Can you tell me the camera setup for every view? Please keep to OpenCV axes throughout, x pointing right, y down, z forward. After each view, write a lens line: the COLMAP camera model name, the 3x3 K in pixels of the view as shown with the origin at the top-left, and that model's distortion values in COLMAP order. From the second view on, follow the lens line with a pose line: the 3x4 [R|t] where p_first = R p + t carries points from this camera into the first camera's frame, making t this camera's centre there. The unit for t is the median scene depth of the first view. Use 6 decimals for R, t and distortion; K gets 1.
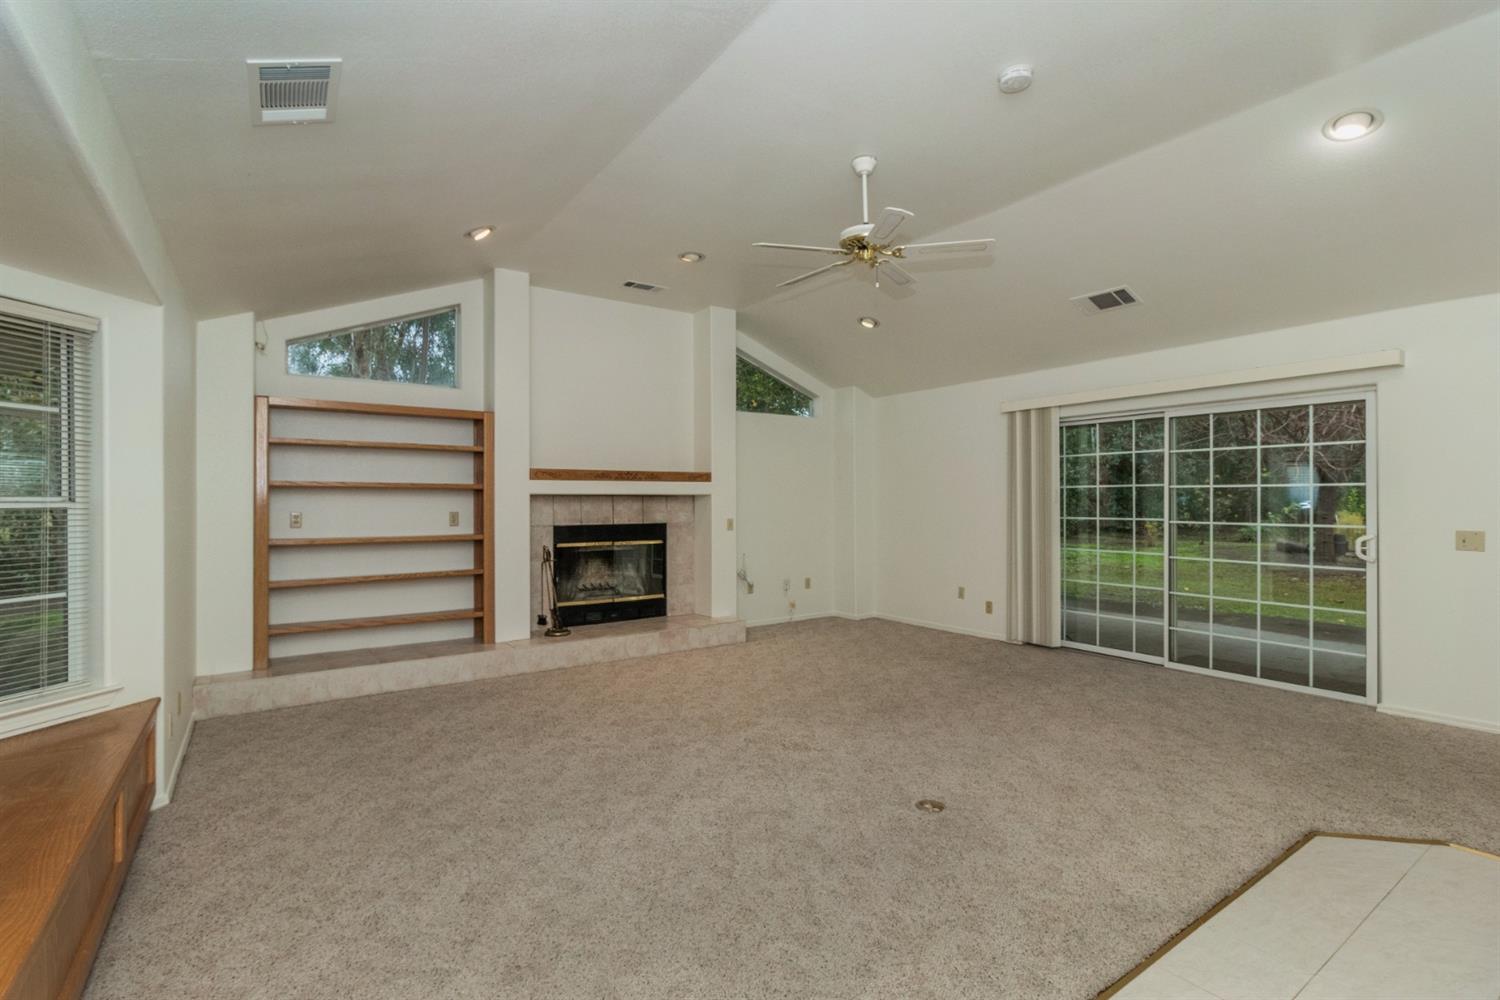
lens RADIAL K [[687.6, 0, 753.1], [0, 687.6, 490.7], [0, 0, 1]] dist [0.000299, -0.000024]
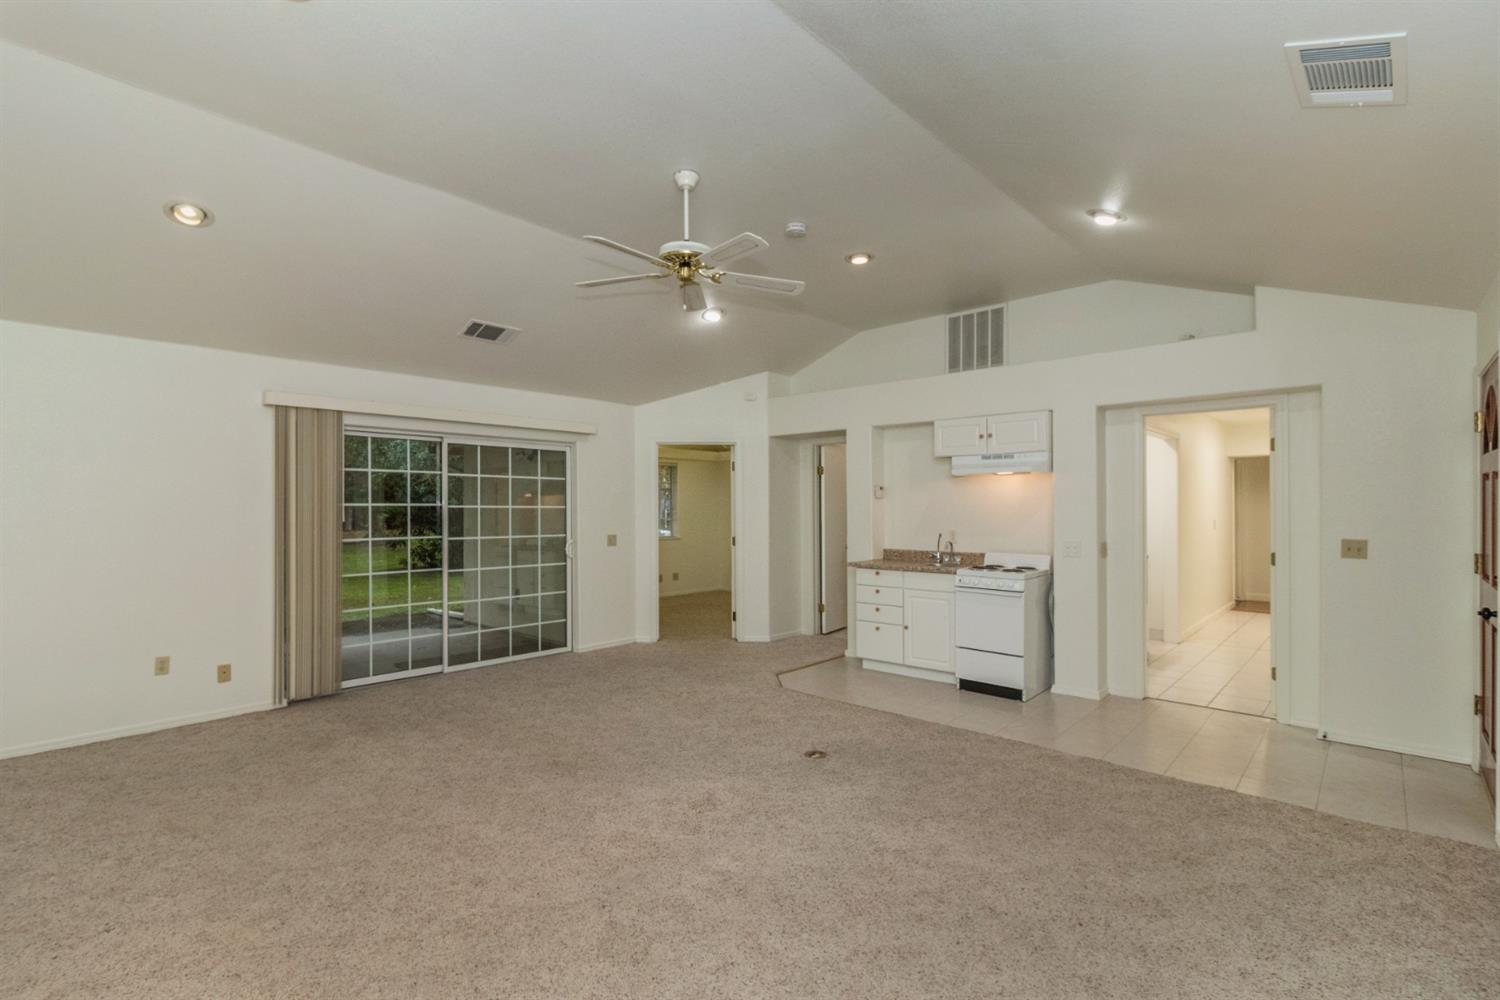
lens RADIAL K [[687.6, 0, 717.2], [0, 687.6, 510.3], [0, 0, 1]] dist [0.000299, -0.000024]
pose [[-0.178905, -0.002447, 0.983863, -0.782288], [-0.012790, 0.999918, 0.000161, -0.008536], [-0.983783, -0.012555, -0.178922, 1.105848]]
